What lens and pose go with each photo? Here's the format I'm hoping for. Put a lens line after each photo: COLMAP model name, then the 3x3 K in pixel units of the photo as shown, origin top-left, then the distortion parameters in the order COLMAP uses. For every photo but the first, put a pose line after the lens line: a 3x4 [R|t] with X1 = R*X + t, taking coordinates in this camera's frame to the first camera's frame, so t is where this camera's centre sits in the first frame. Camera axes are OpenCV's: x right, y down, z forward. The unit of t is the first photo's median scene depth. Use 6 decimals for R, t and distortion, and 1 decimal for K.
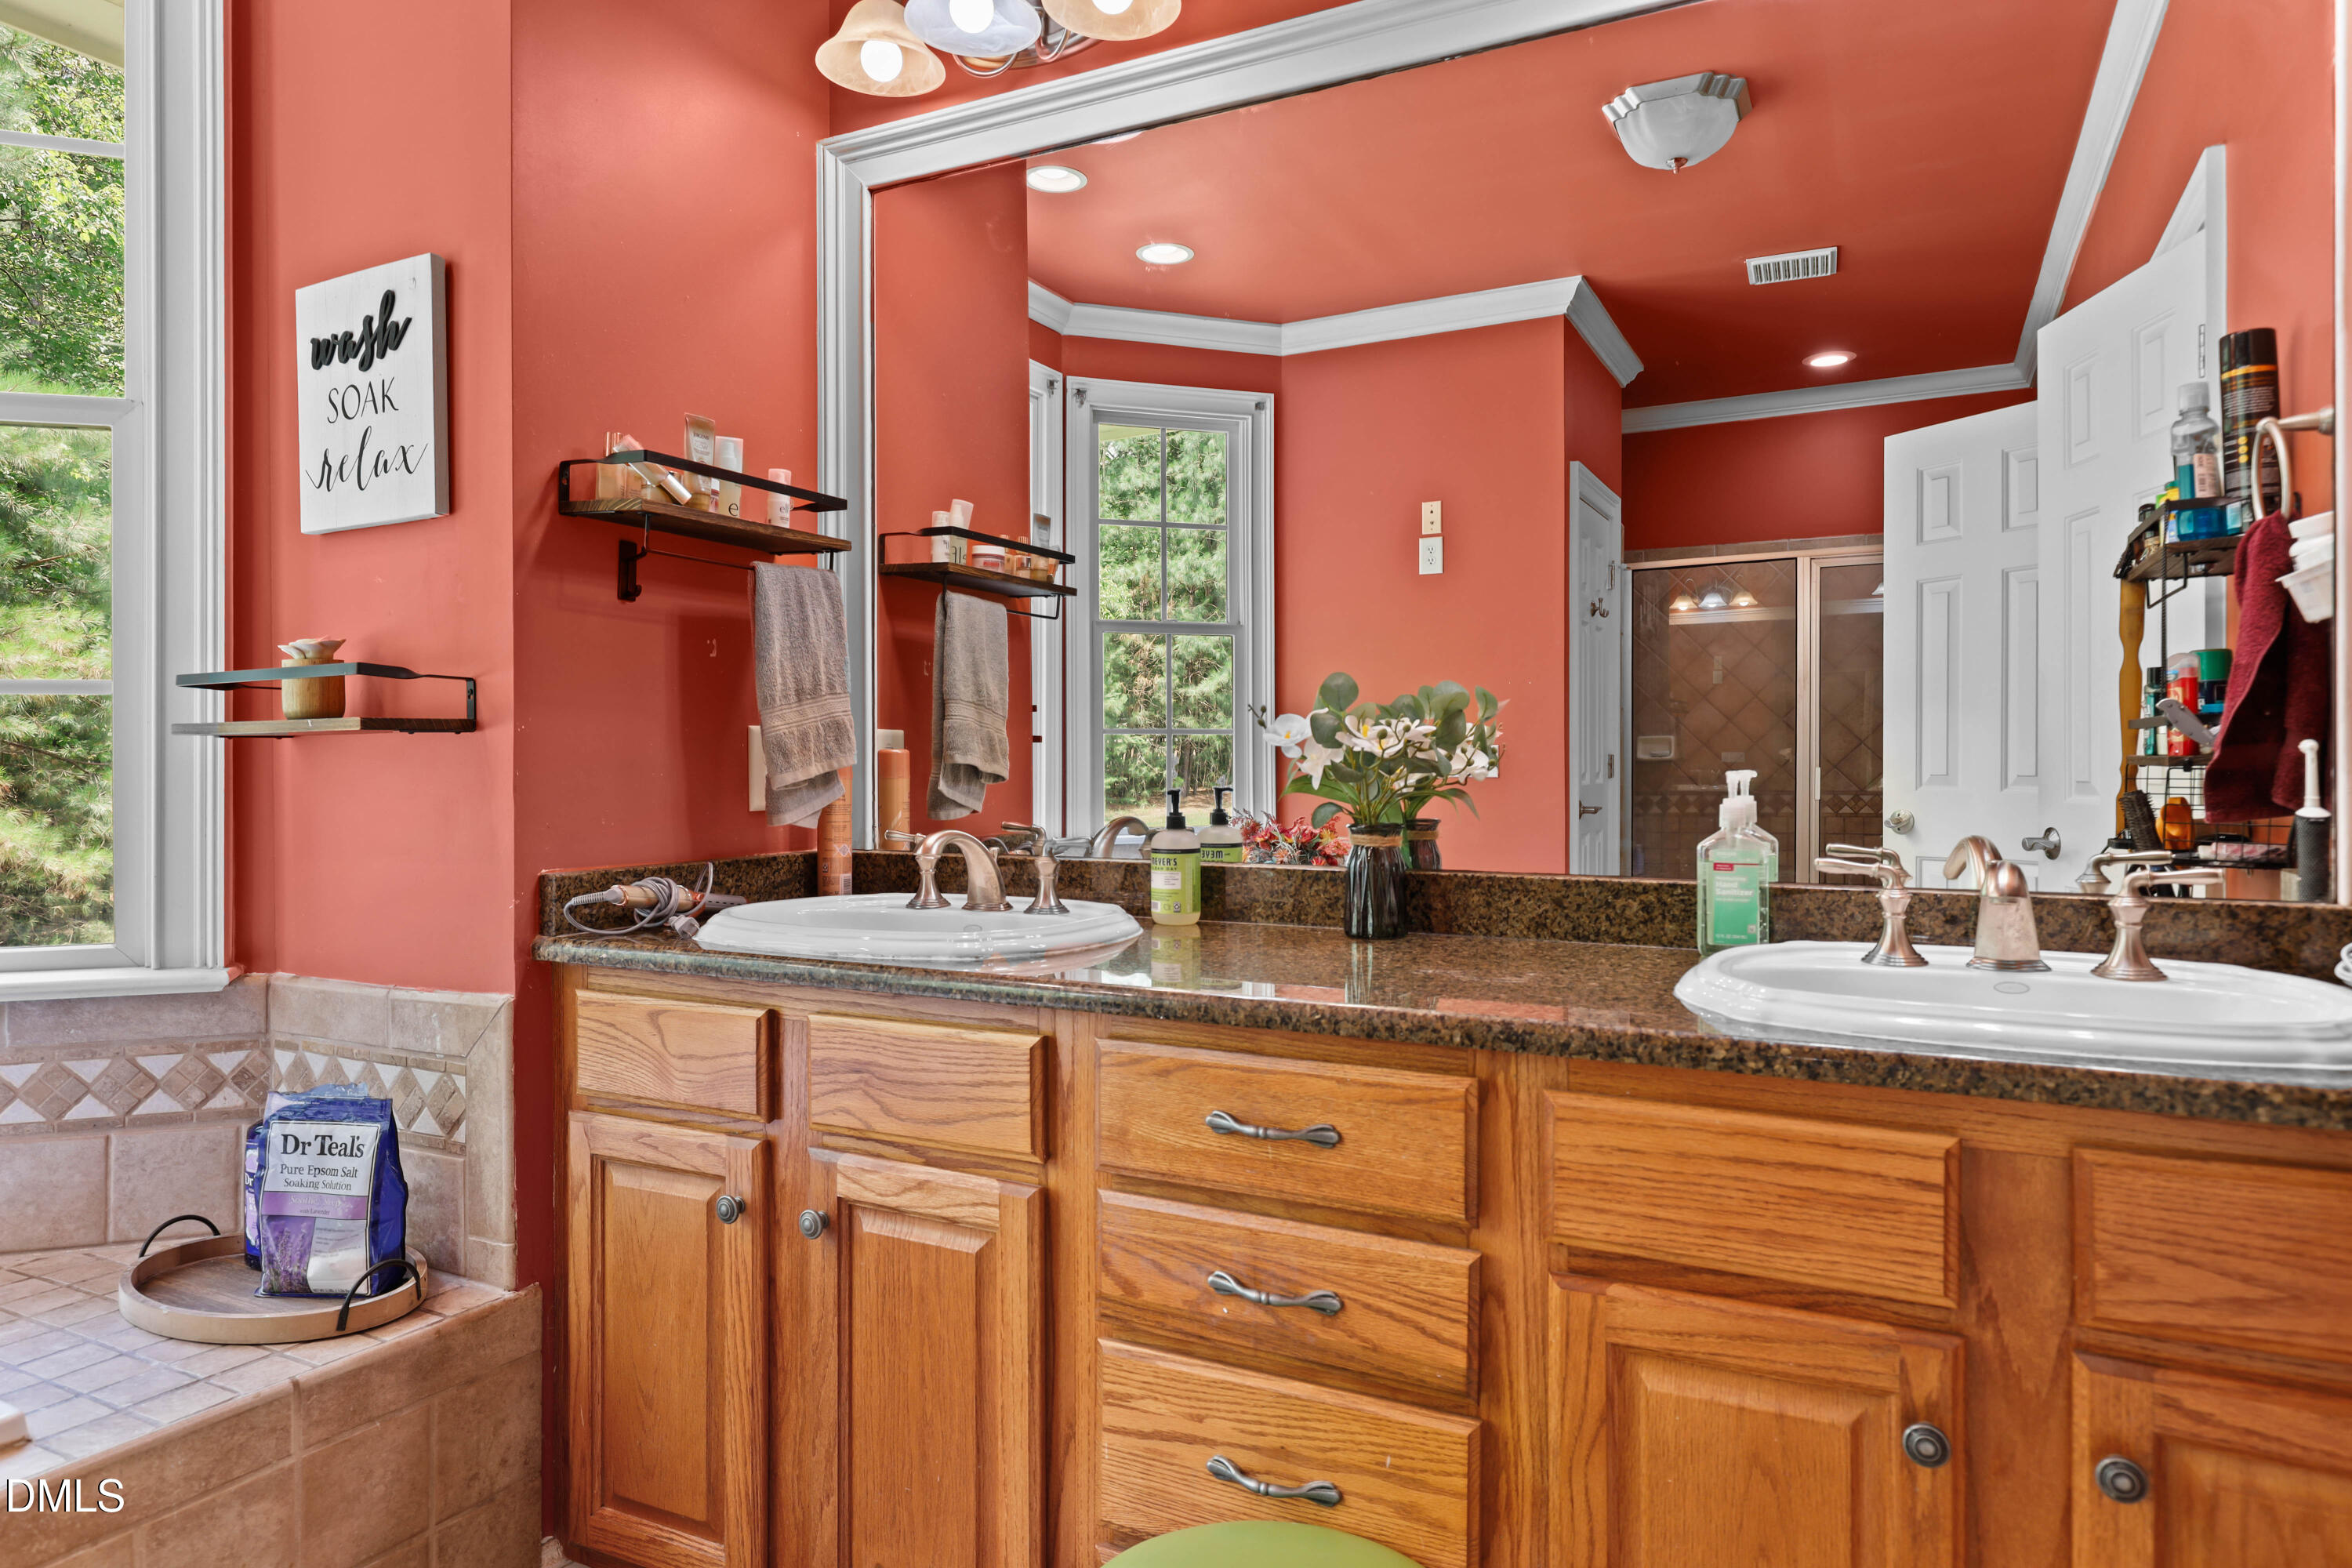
lens RADIAL K [[1399.8, 0, 1177.8], [0, 1399.8, 762.0], [0, 0, 1]] dist [-0.000546, 0.001160]
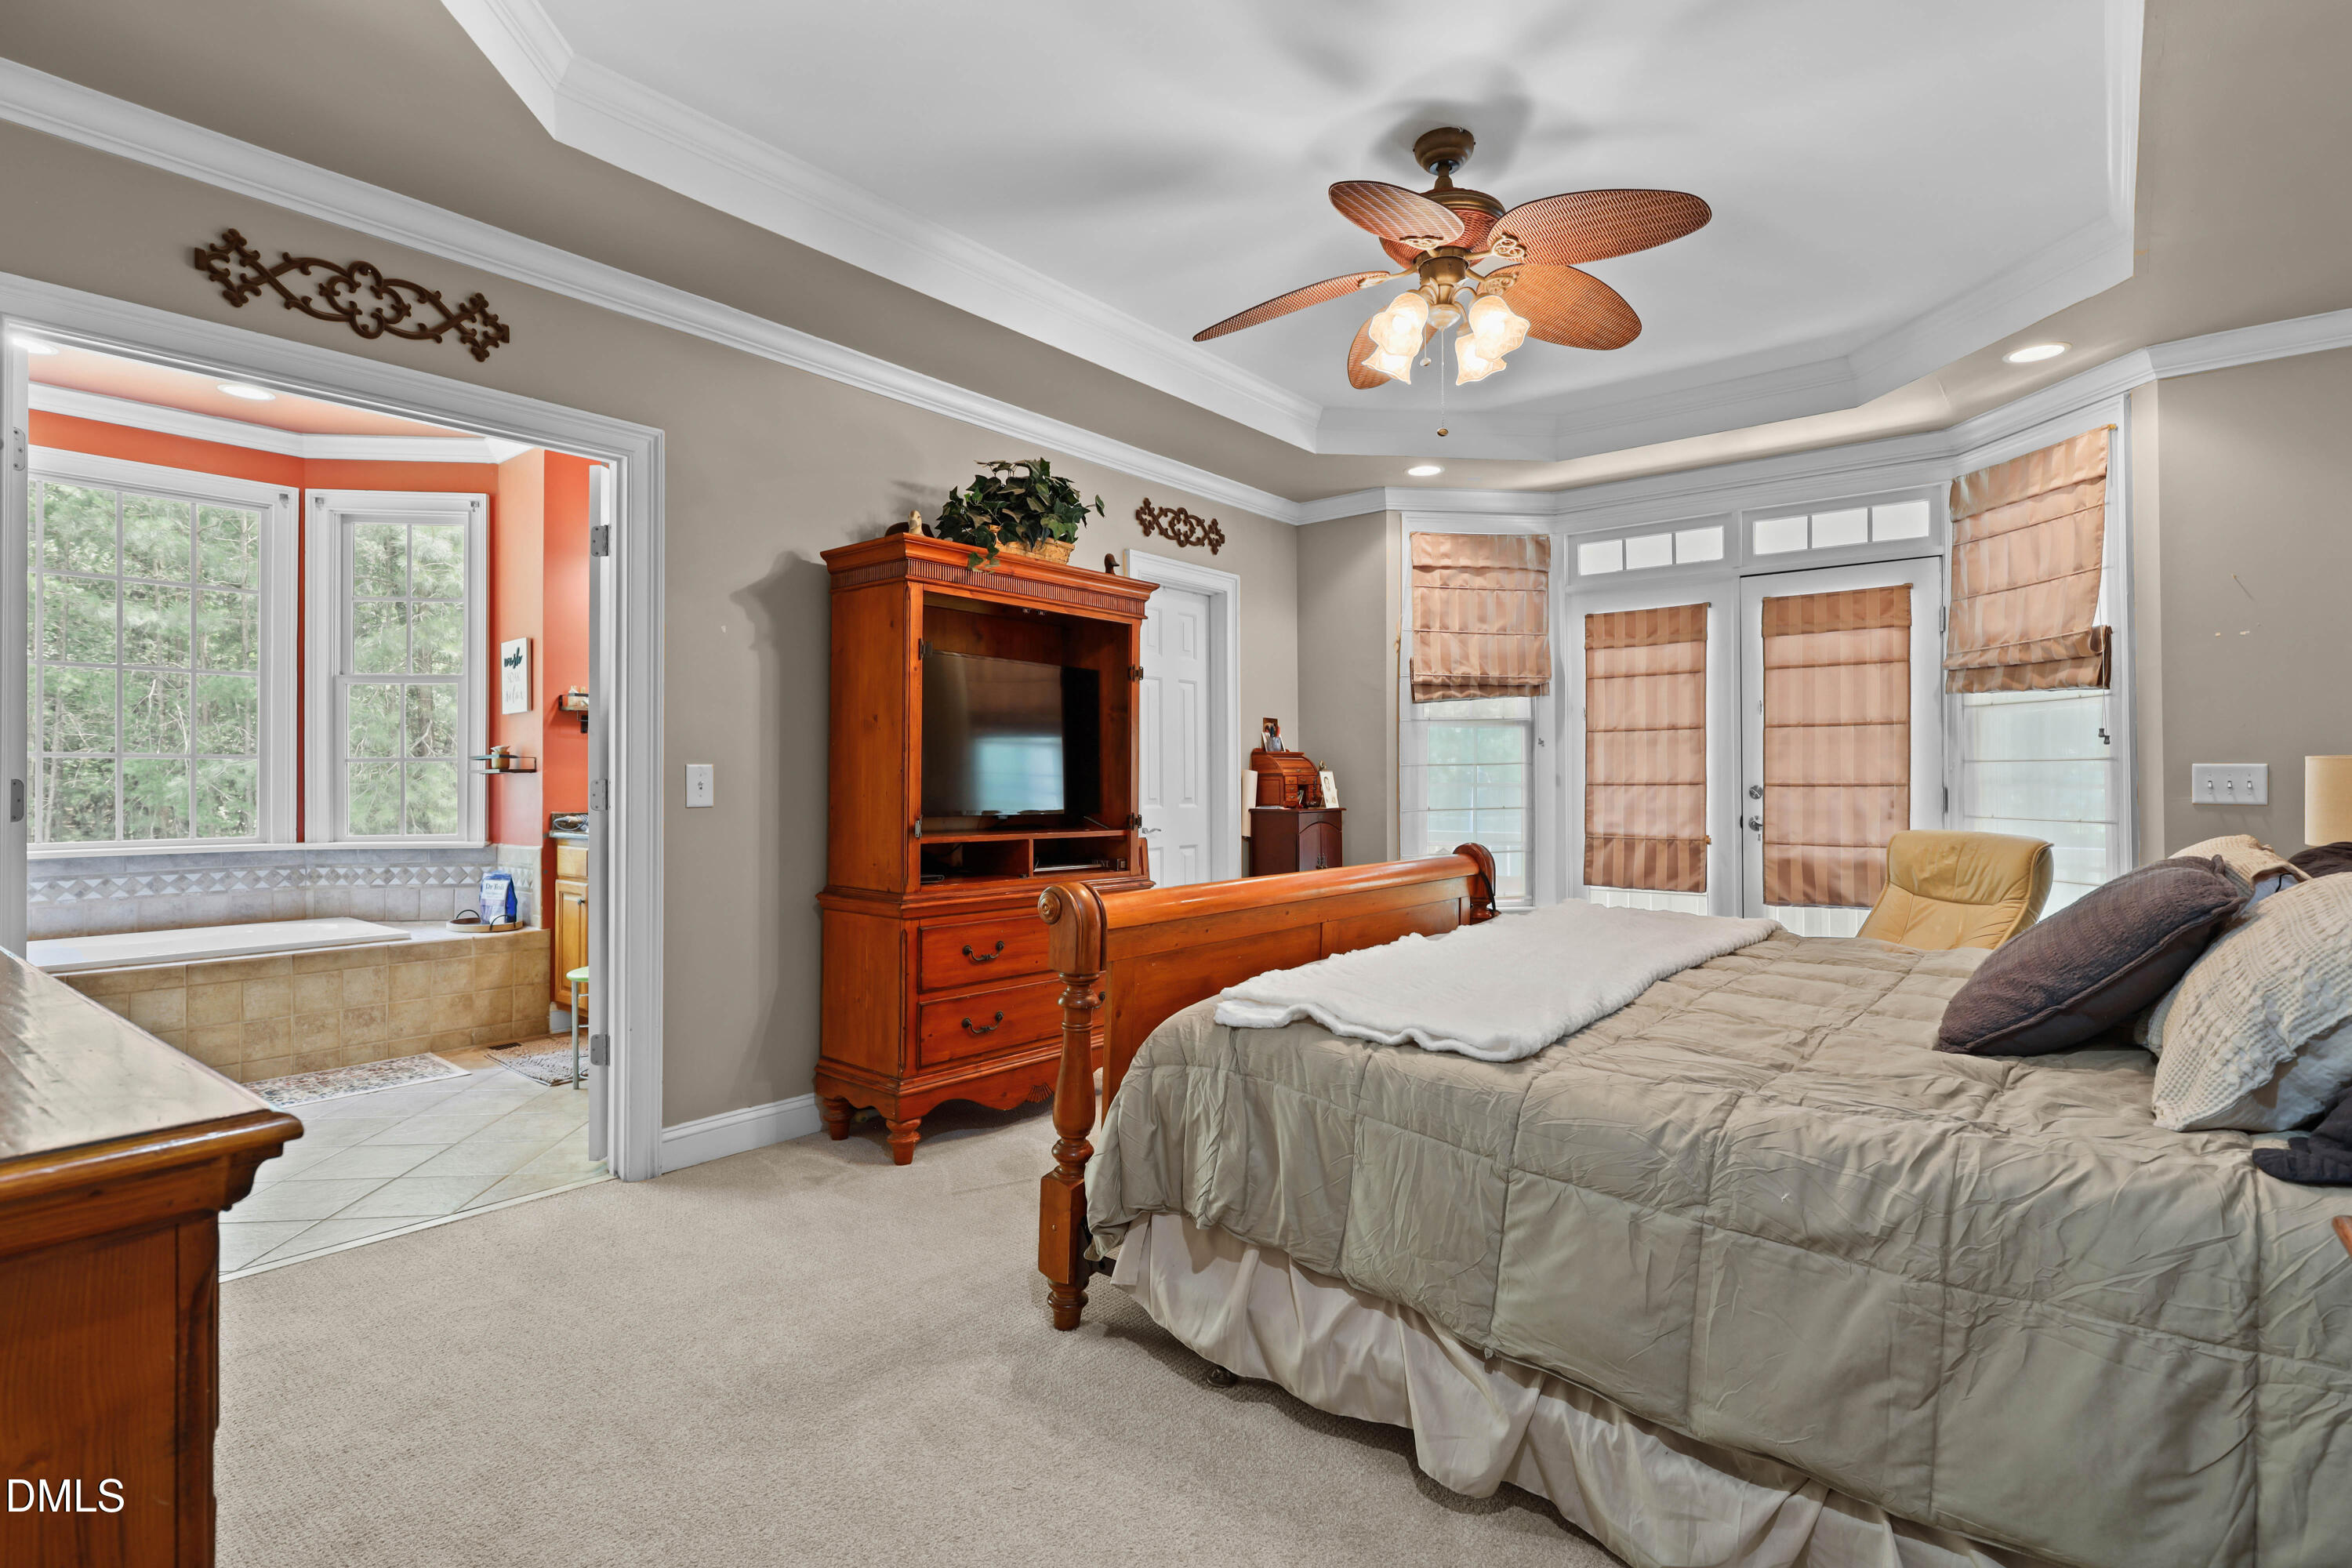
lens RADIAL K [[1117.3, 0, 1182.1], [0, 1117.3, 770.5], [0, 0, 1]] dist [0.000621, 0.000305]
pose [[0.976457, -0.001386, -0.215707, 1.729853], [-0.000022, 0.999979, -0.006523, -0.008895], [0.215711, 0.006374, 0.976436, -1.428825]]
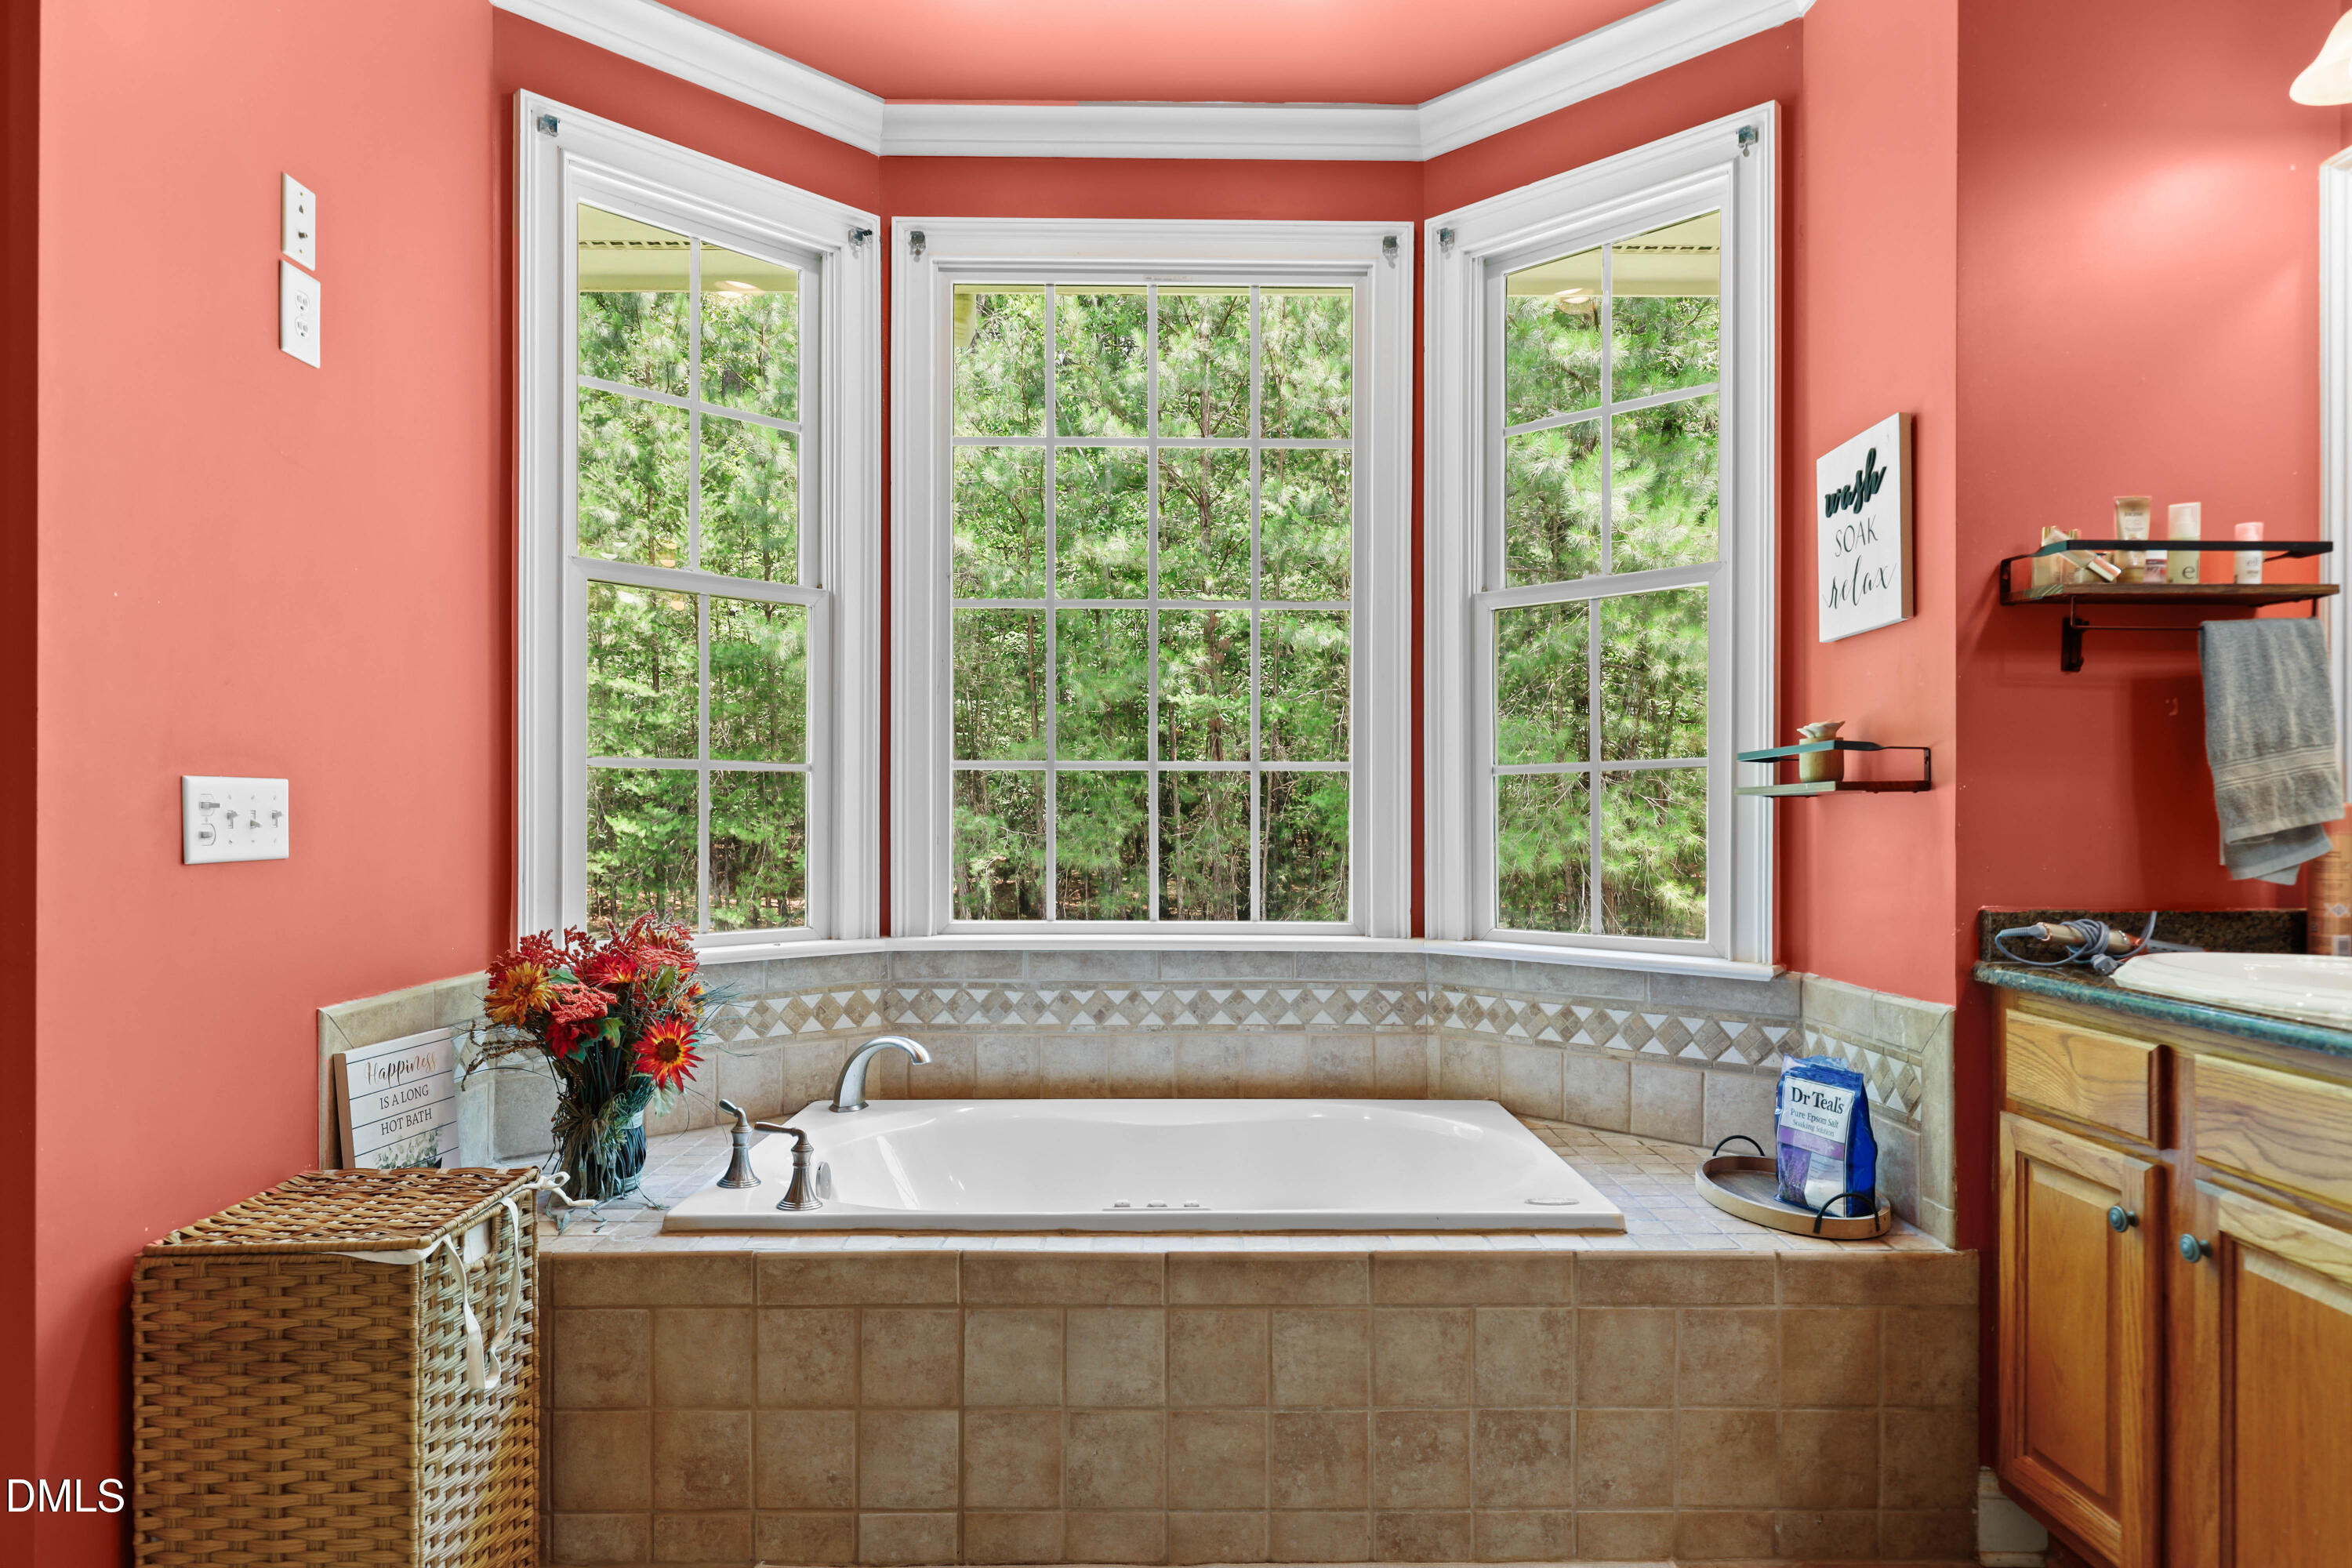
lens RADIAL K [[1396.8, 0, 1183.5], [0, 1396.8, 812.2], [0, 0, 1]] dist [0.003739, 0.001256]
pose [[0.459473, 0.000938, -0.888191, 0.298322], [-0.002334, 0.999997, -0.000152, -0.001151], [0.888188, 0.002143, 0.459474, -0.156819]]
